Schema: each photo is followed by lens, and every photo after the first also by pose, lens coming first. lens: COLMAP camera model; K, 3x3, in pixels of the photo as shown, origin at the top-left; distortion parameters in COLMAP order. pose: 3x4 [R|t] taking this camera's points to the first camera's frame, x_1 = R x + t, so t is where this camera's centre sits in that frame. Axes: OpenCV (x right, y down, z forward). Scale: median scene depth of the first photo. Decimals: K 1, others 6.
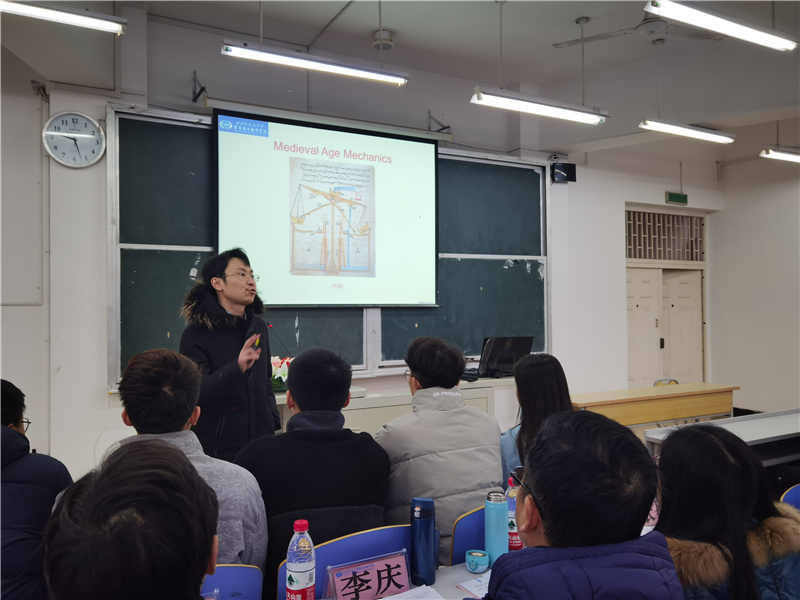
lens RADIAL K [[633.7, 0, 402.1], [0, 633.7, 307.2], [0, 0, 1]] dist [0.000826, 0.000052]
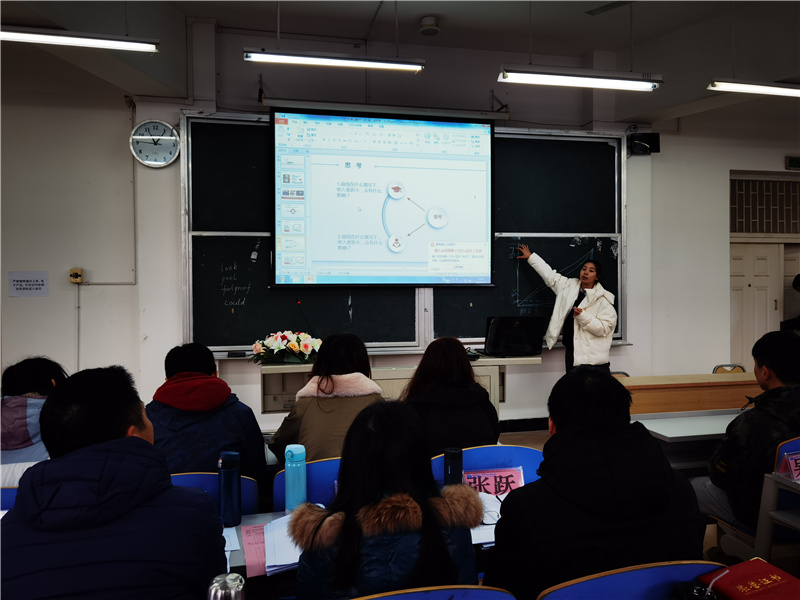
lens RADIAL K [[628.1, 0, 400.0], [0, 628.1, 300.0], [0, 0, 1]] dist [0.009975, 0.007033]
pose [[0.960791, 0.007158, -0.277180, 0.197835], [-0.001196, 0.999764, 0.021674, -0.000306], [0.277270, -0.020493, 0.960574, -0.001428]]
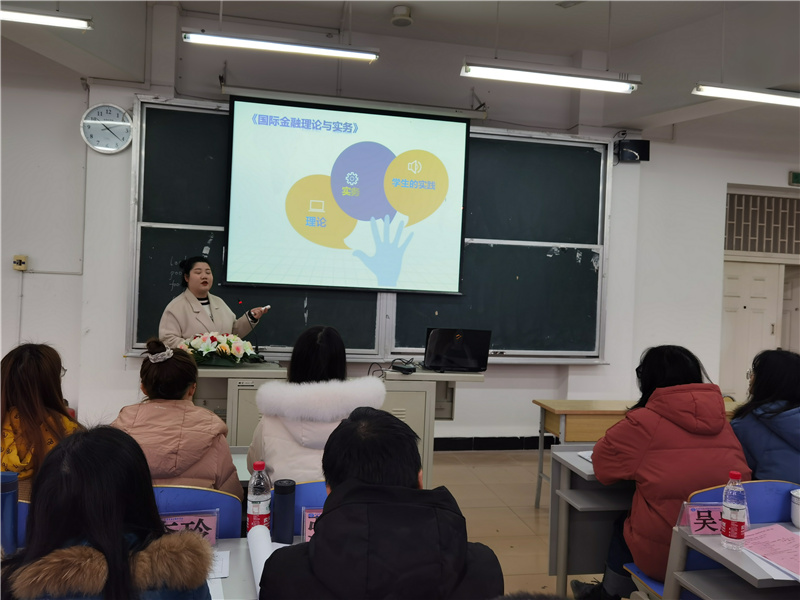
lens RADIAL K [[631.6, 0, 404.8], [0, 631.6, 299.8], [0, 0, 1]] dist [0.006461, 0.002816]
pose [[0.950006, 0.052185, -0.307840, 0.277661], [-0.049391, 0.998637, 0.016864, -0.005309], [0.308301, -0.000816, 0.951289, 0.077029]]
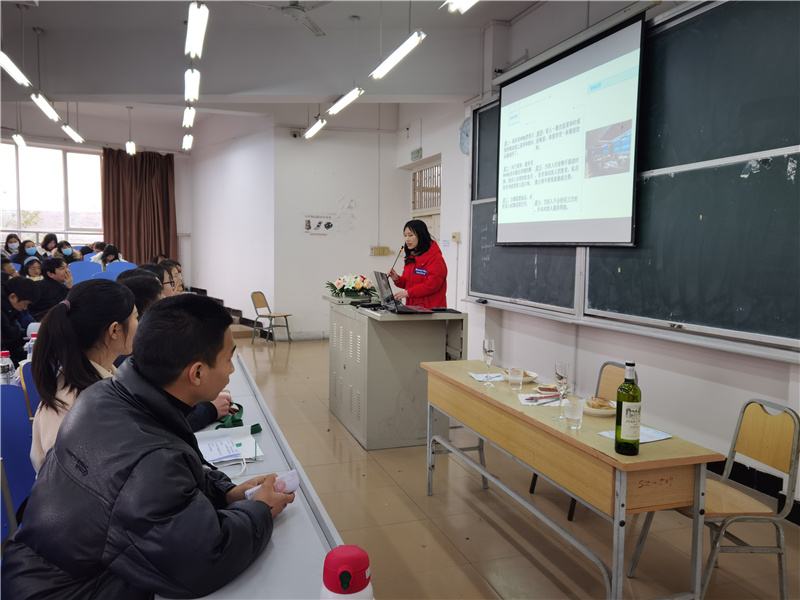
lens RADIAL K [[628.1, 0, 400.0], [0, 628.1, 300.0], [0, 0, 1]] dist [0.009975, 0.007033]
pose [[-0.163097, 0.088120, -0.982667, 0.856189], [-0.012813, 0.995730, 0.091418, -0.001658], [0.986527, 0.027501, -0.161272, 0.883290]]
